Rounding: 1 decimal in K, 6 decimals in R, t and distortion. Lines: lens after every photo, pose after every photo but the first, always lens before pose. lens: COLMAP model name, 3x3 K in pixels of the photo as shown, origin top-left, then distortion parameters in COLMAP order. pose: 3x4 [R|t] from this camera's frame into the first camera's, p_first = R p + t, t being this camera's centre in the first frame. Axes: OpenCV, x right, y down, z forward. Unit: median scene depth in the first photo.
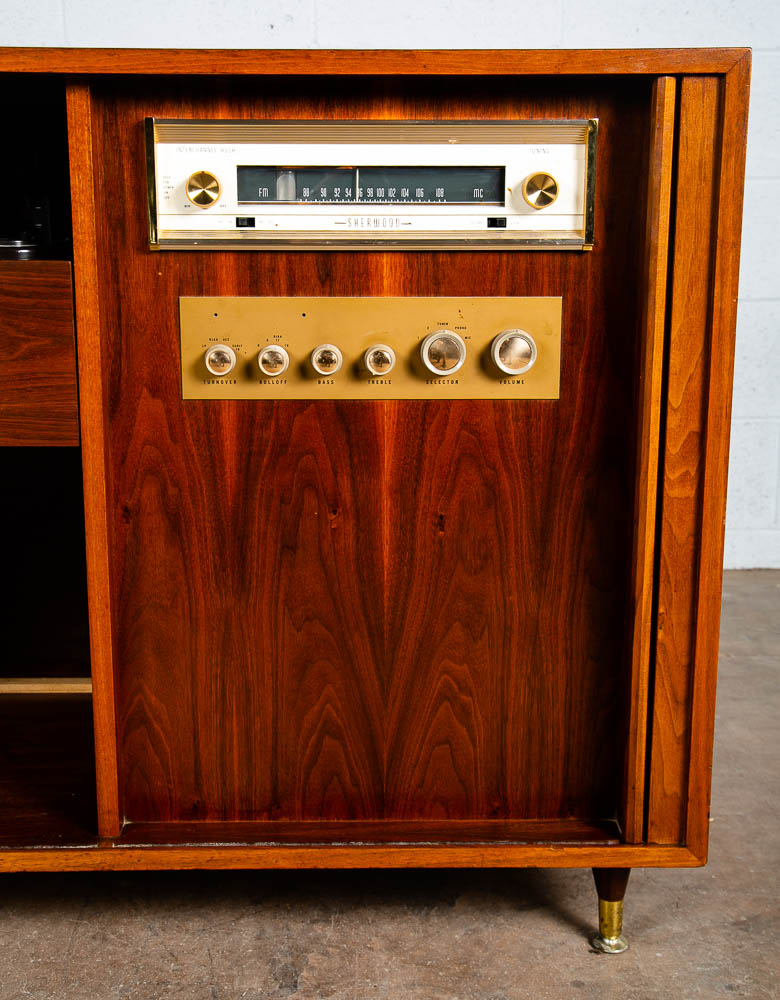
lens RADIAL K [[1397.5, 0, 392.1], [0, 1397.5, 471.0], [0, 0, 1]] dist [0.036442, 0.079152]
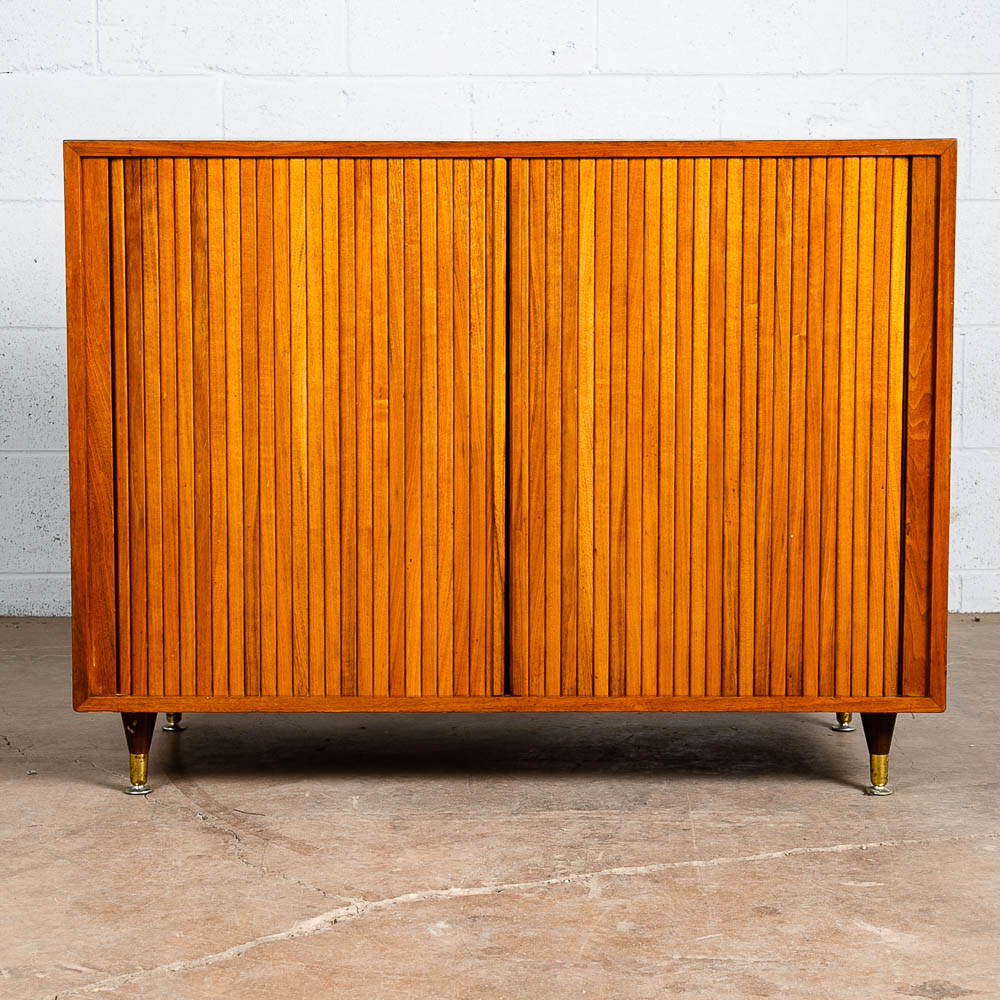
lens RADIAL K [[2800.9, 0, 499.8], [0, 2800.9, 456.6], [0, 0, 1]] dist [0.101439, 1.602129]
pose [[0.999862, -0.000687, -0.016623, -0.173121], [-0.000886, 0.995532, -0.094419, 0.302510], [0.016614, 0.094420, 0.995394, -1.839049]]
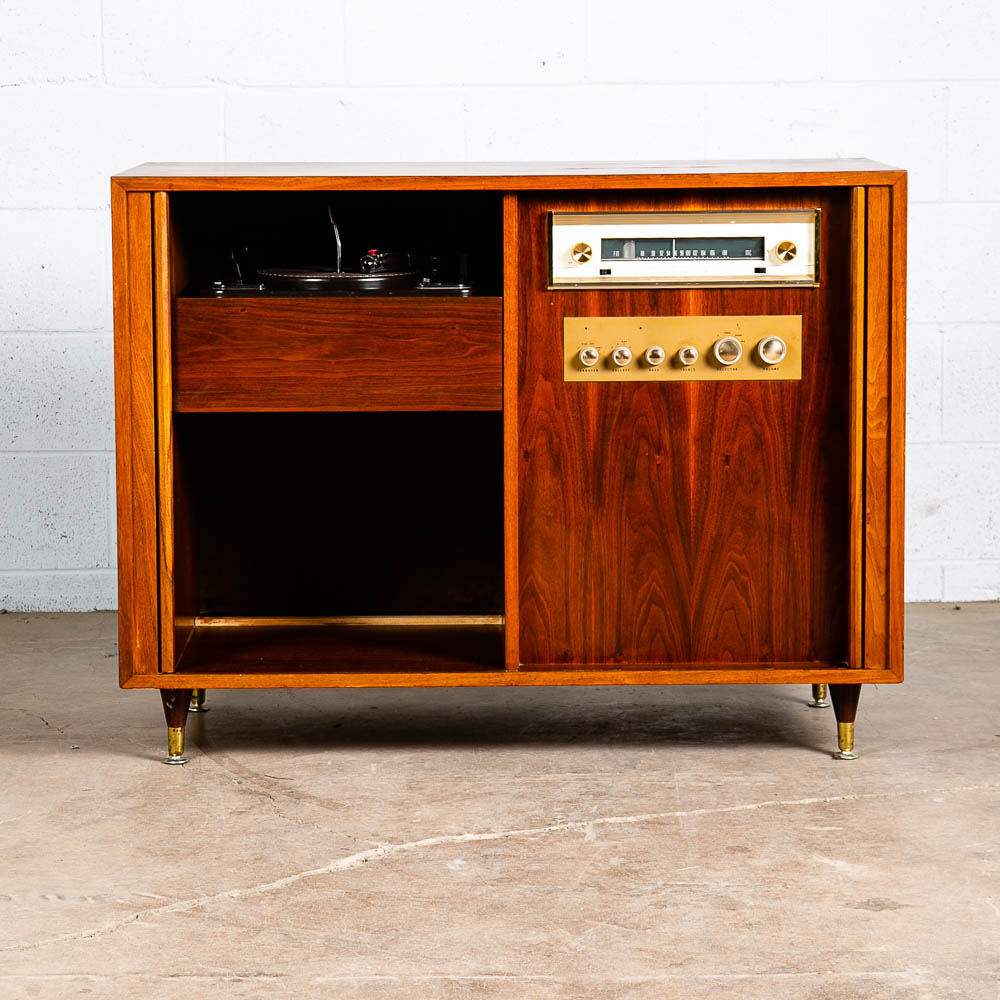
lens RADIAL K [[3465.4, 0, 499.6], [0, 3465.4, 431.8], [0, 0, 1]] dist [0.368410, -2.954615]
pose [[0.999944, -0.007839, -0.007113, -0.194910], [0.007109, 0.995219, -0.097410, 0.388679], [0.007843, 0.097354, 0.995219, -2.916860]]
